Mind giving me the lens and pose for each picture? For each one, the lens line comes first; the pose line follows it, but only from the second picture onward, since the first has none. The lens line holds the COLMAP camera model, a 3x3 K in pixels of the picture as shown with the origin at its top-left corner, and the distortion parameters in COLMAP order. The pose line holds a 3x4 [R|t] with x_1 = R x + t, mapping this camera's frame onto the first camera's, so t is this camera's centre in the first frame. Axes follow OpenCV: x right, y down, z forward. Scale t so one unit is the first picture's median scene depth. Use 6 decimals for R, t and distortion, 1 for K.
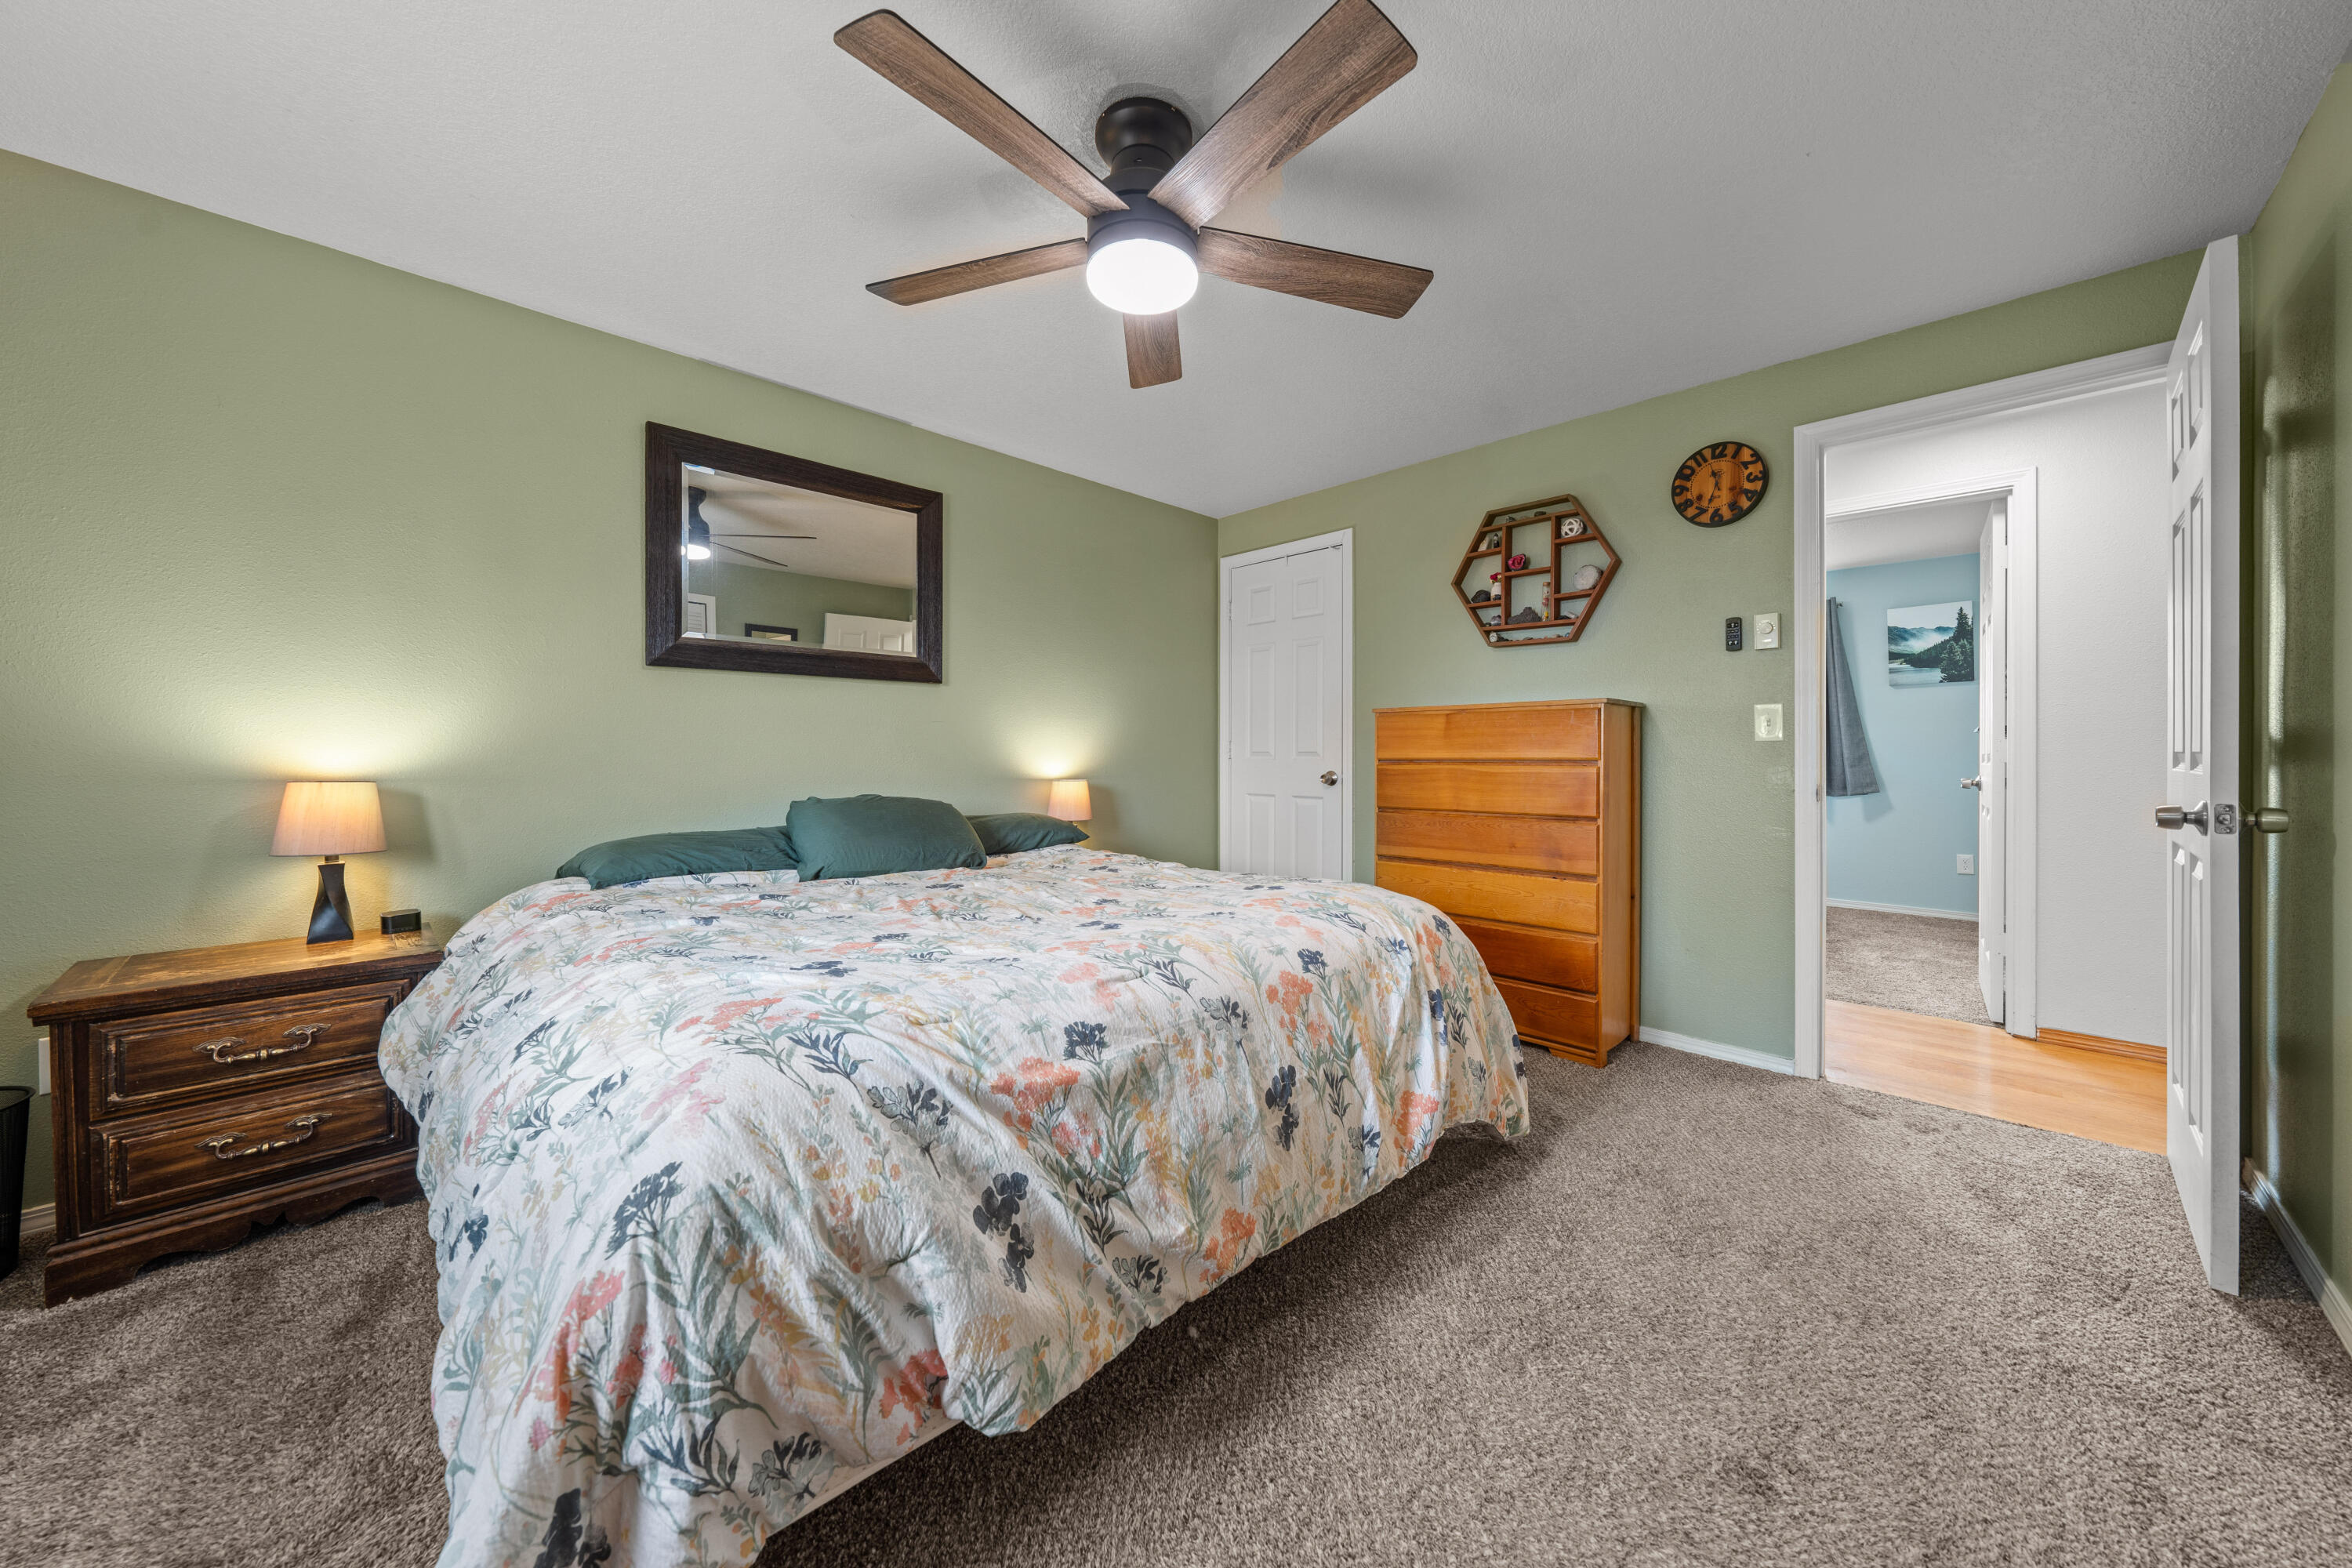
lens RADIAL K [[770.0, 0, 1176.0], [0, 770.0, 784.0], [0, 0, 1]] dist [-0.000203, -0.000019]
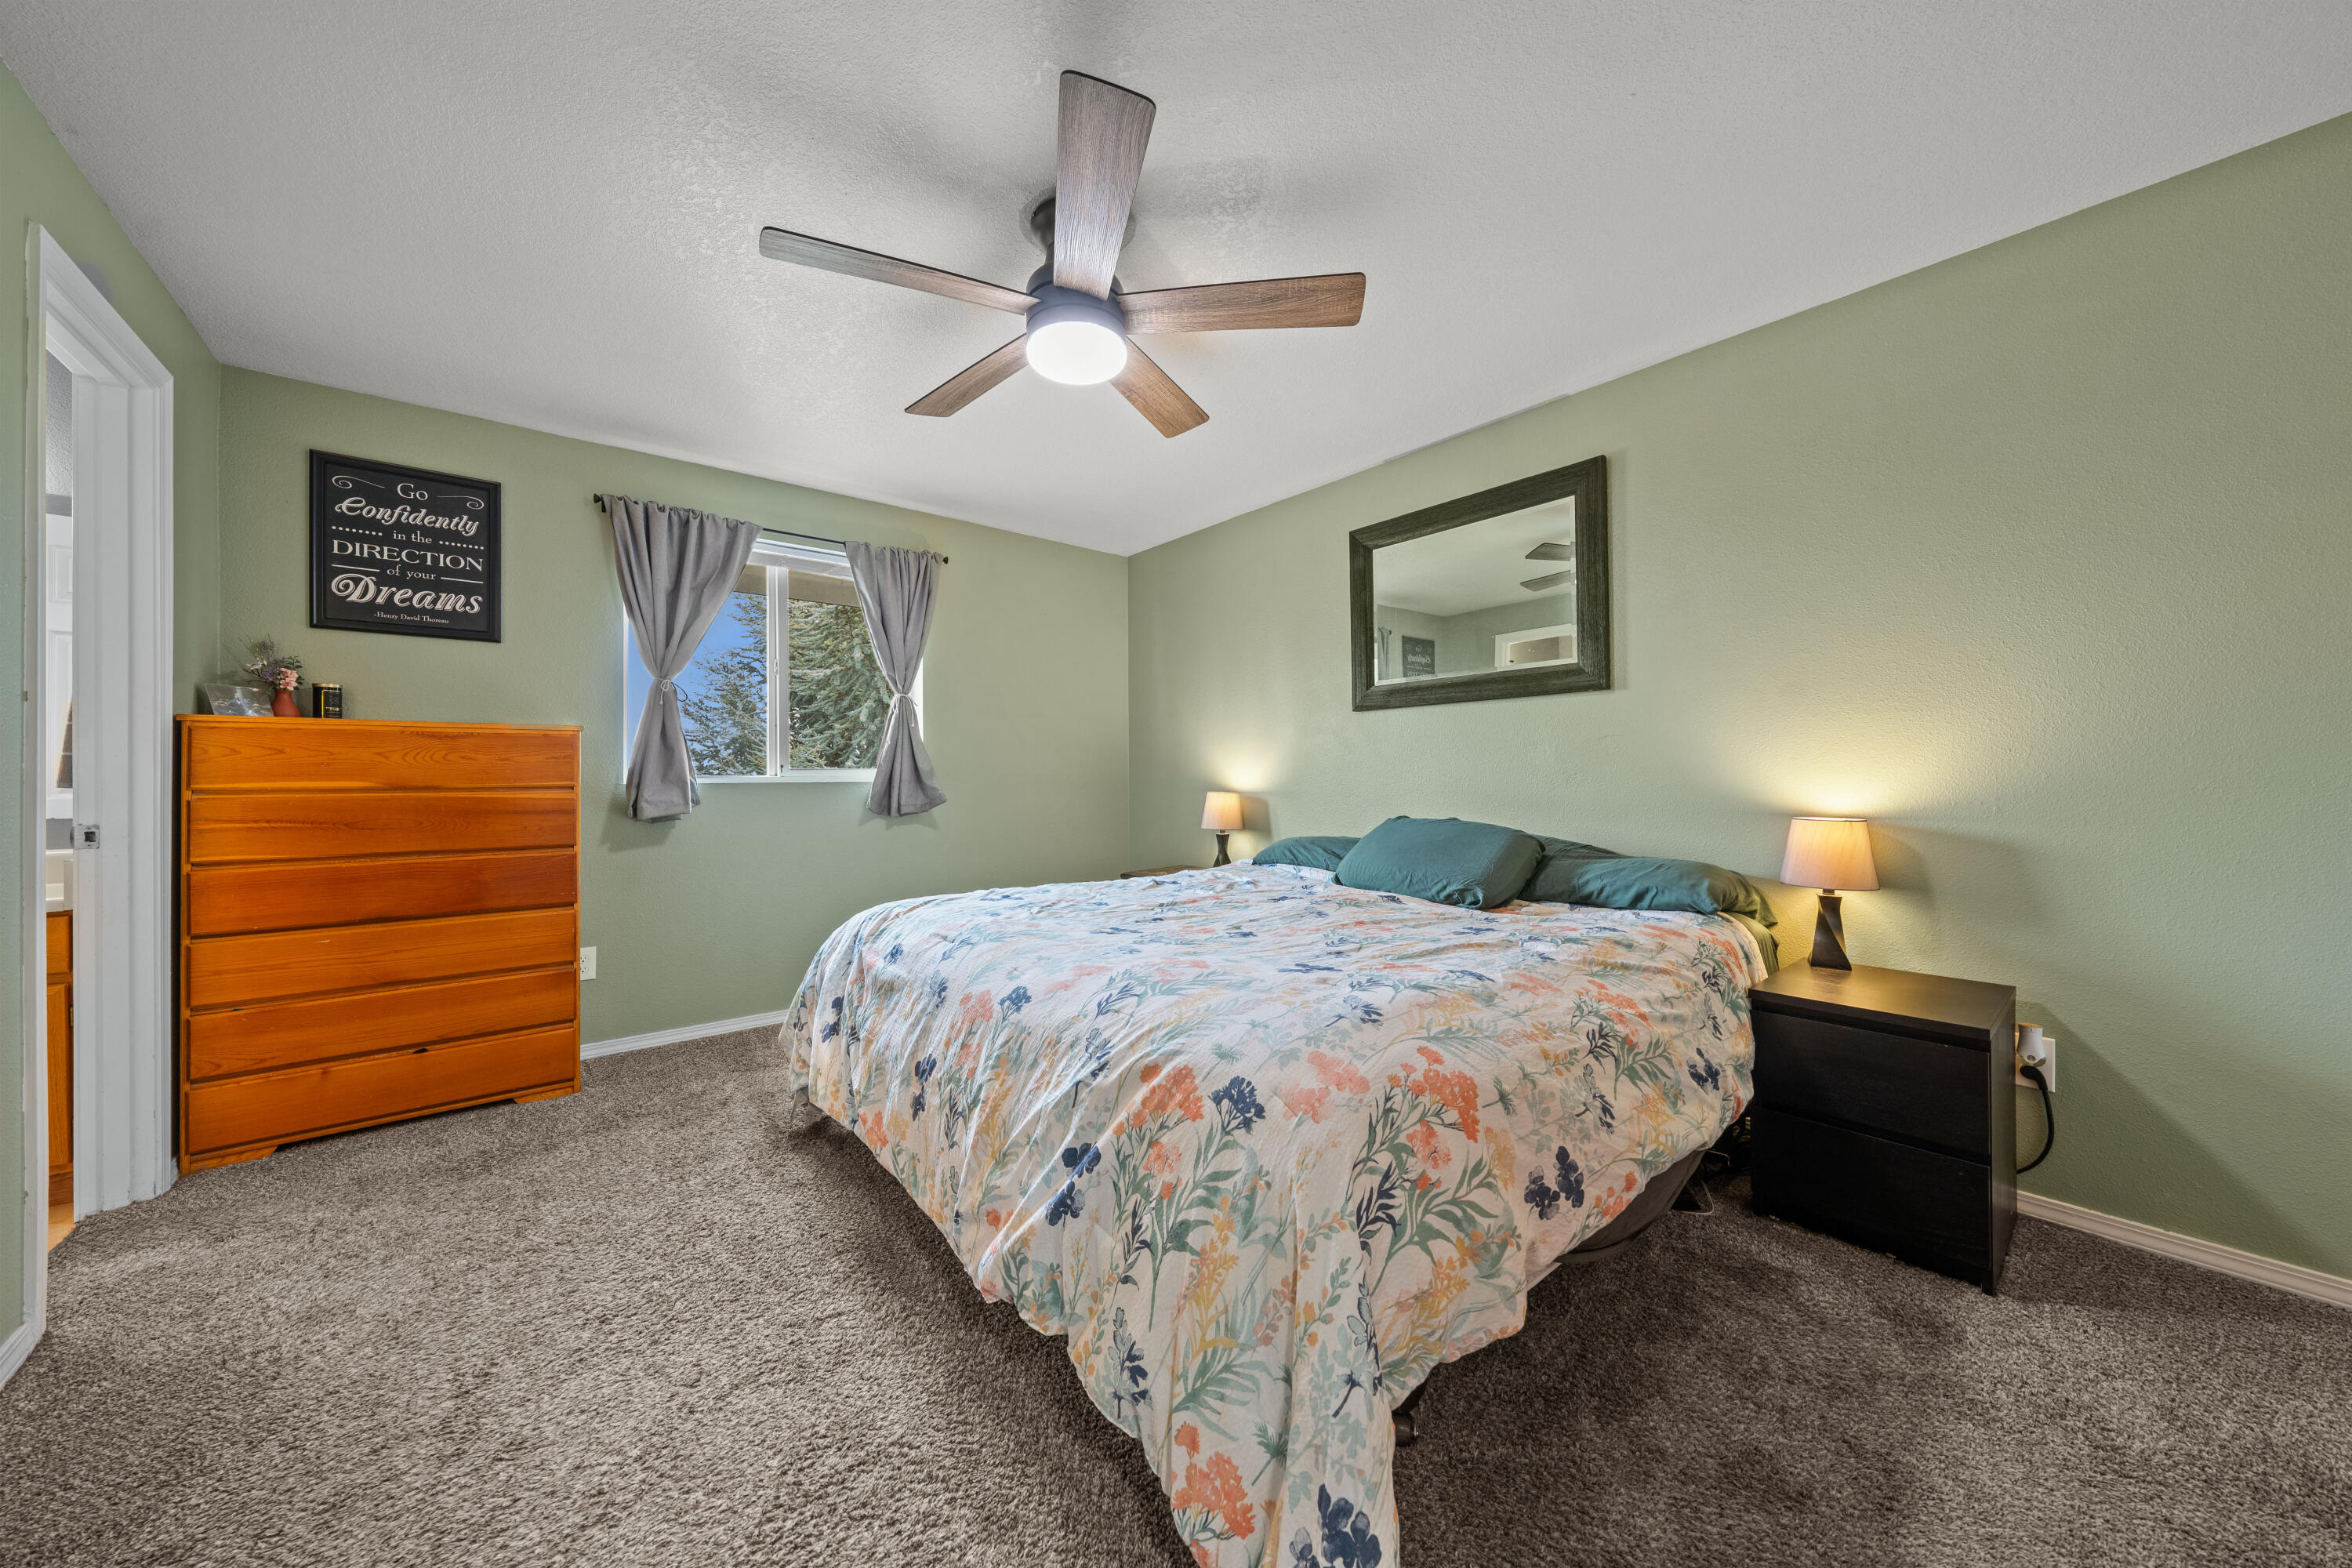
lens RADIAL K [[808.0, 0, 1173.4], [0, 808.0, 774.9], [0, 0, 1]] dist [-0.003243, -0.000116]
pose [[-0.067025, -0.021287, -0.997524, 0.572280], [-0.049458, 0.998614, -0.017987, -0.006902], [0.996525, 0.048130, -0.067985, 0.646951]]
